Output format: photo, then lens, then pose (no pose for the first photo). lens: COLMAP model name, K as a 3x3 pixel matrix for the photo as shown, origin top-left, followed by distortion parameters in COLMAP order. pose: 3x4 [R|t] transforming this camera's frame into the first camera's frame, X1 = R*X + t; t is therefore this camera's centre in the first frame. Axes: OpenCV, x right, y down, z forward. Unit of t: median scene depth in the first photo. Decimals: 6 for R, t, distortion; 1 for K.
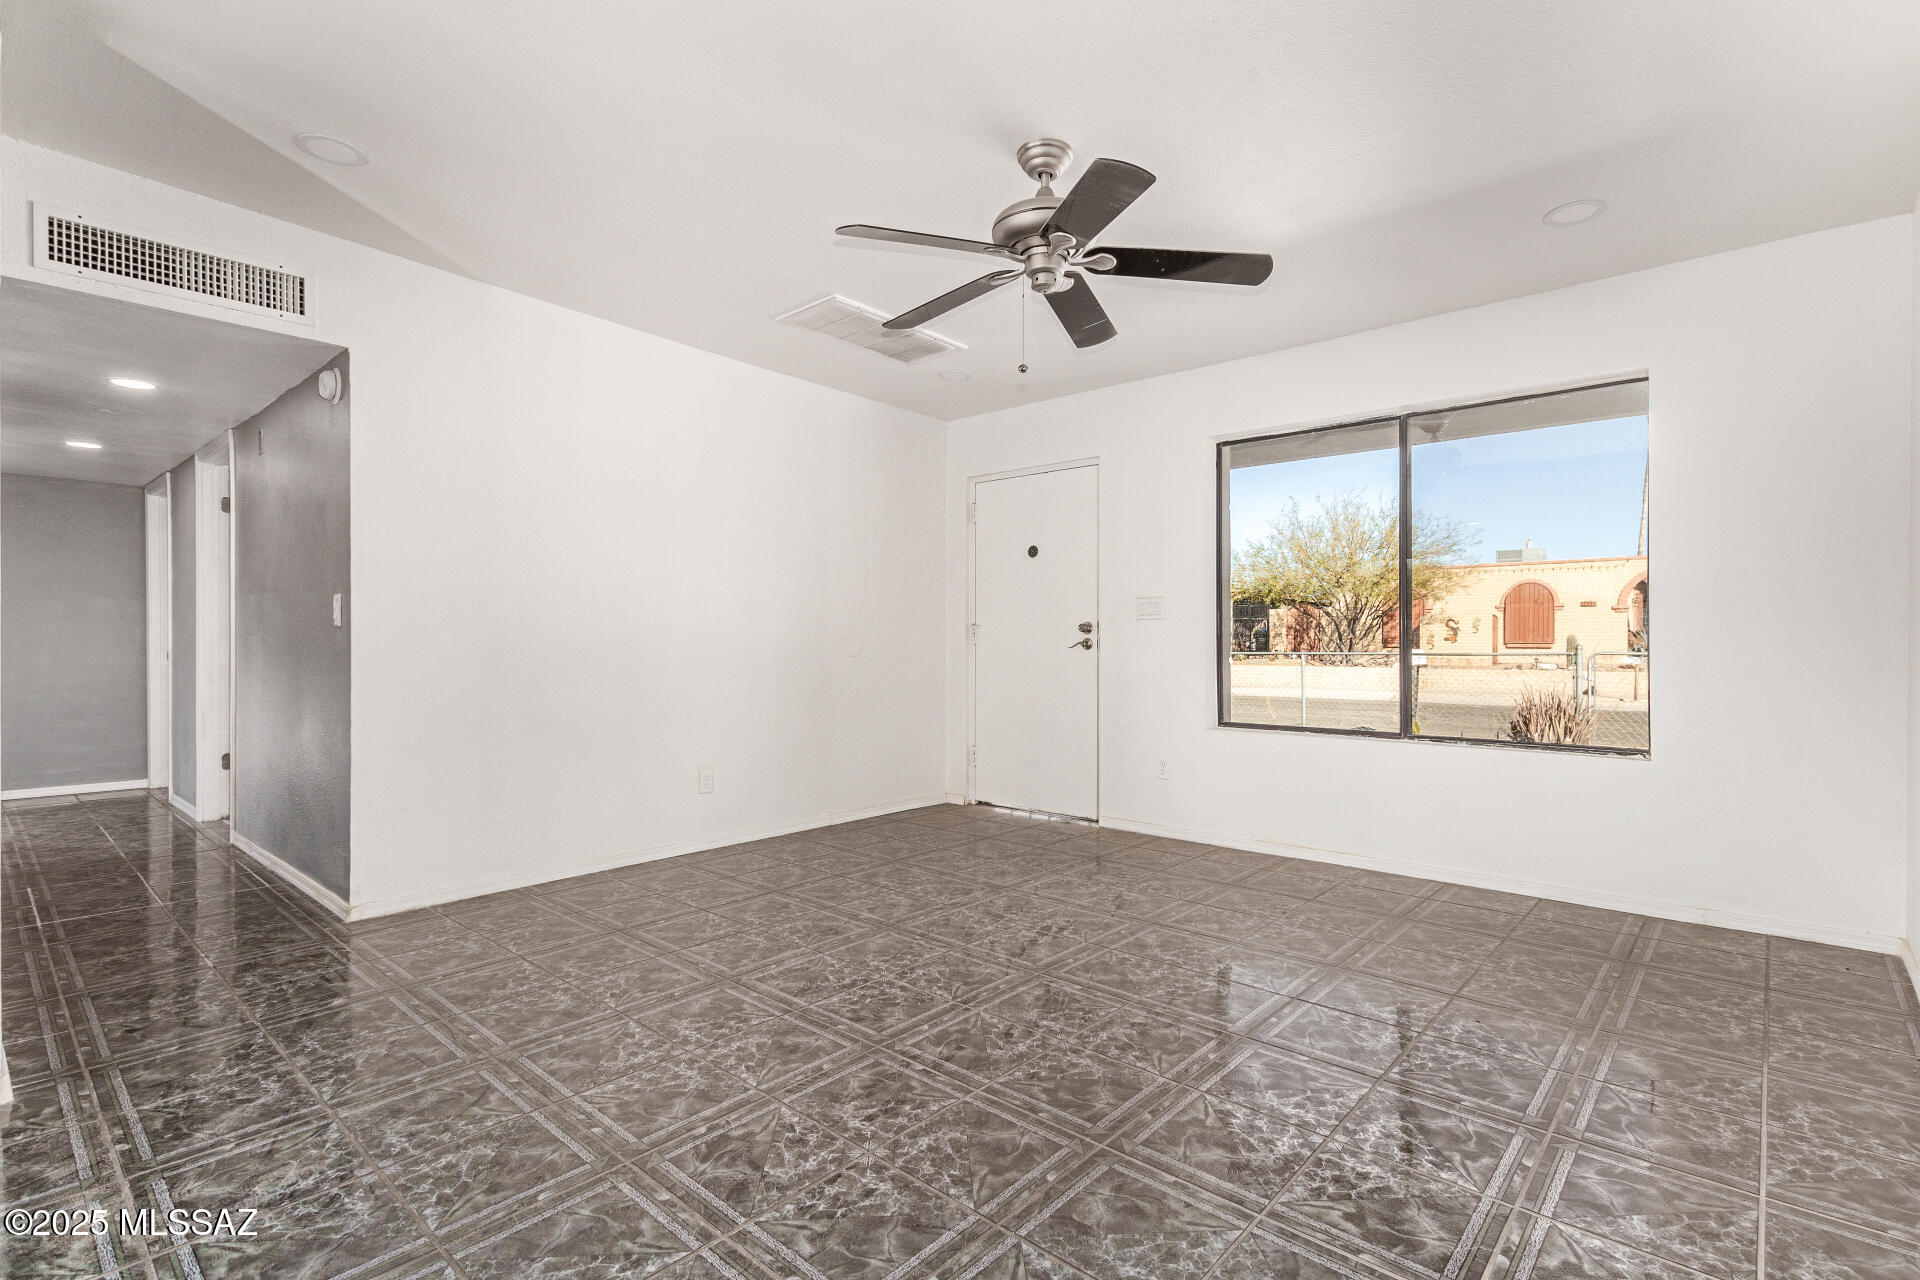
lens RADIAL K [[896.7, 0, 966.8], [0, 896.7, 636.6], [0, 0, 1]] dist [0.007063, -0.000949]
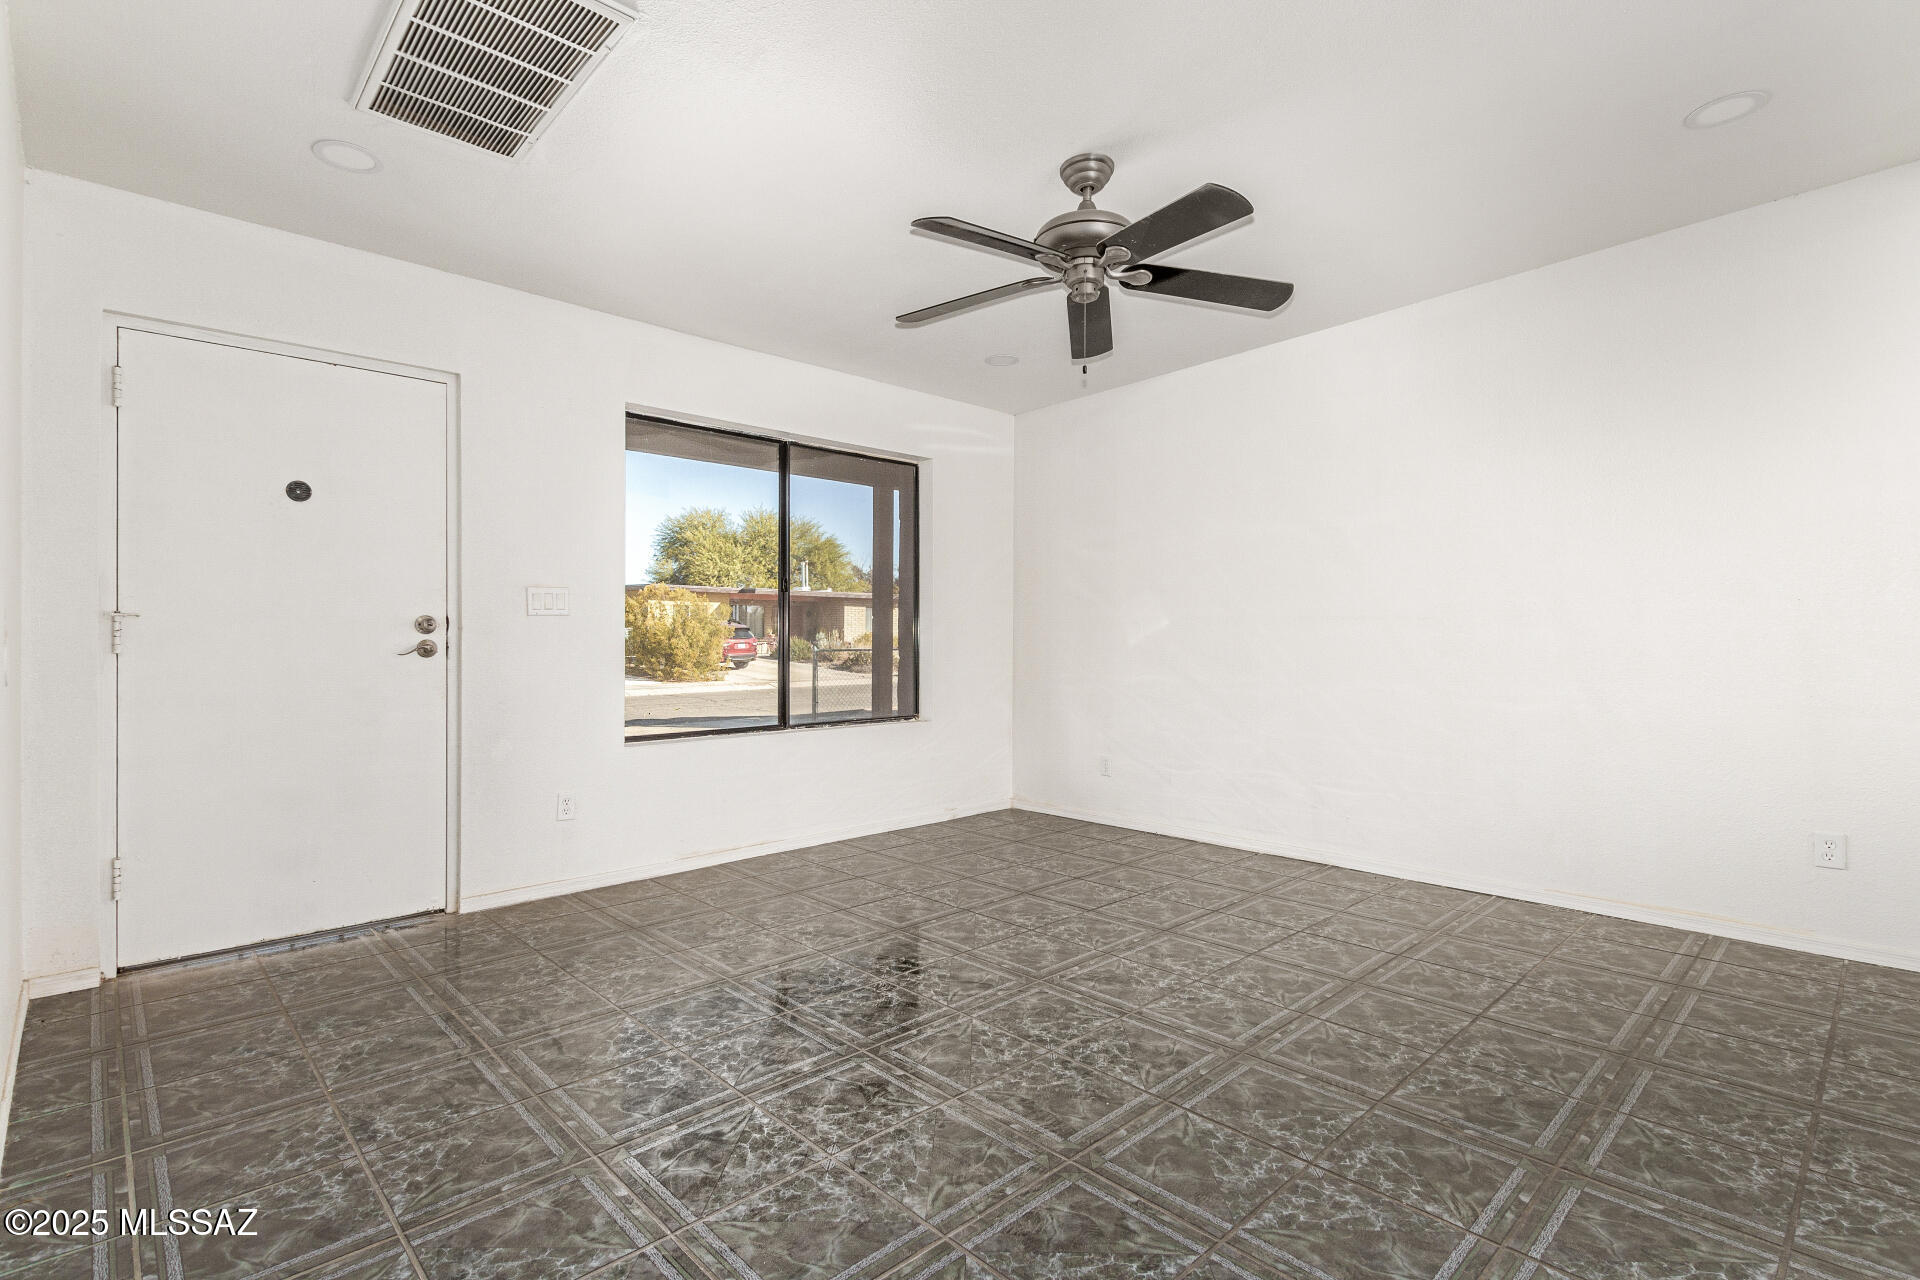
lens RADIAL K [[896.7, 0, 964.0], [0, 896.7, 643.5], [0, 0, 1]] dist [0.007063, -0.000949]
pose [[0.087701, -0.004930, 0.996135, -0.802887], [-0.000997, 0.999987, 0.005037, 0.000665], [-0.996146, -0.001435, 0.087695, 0.883395]]
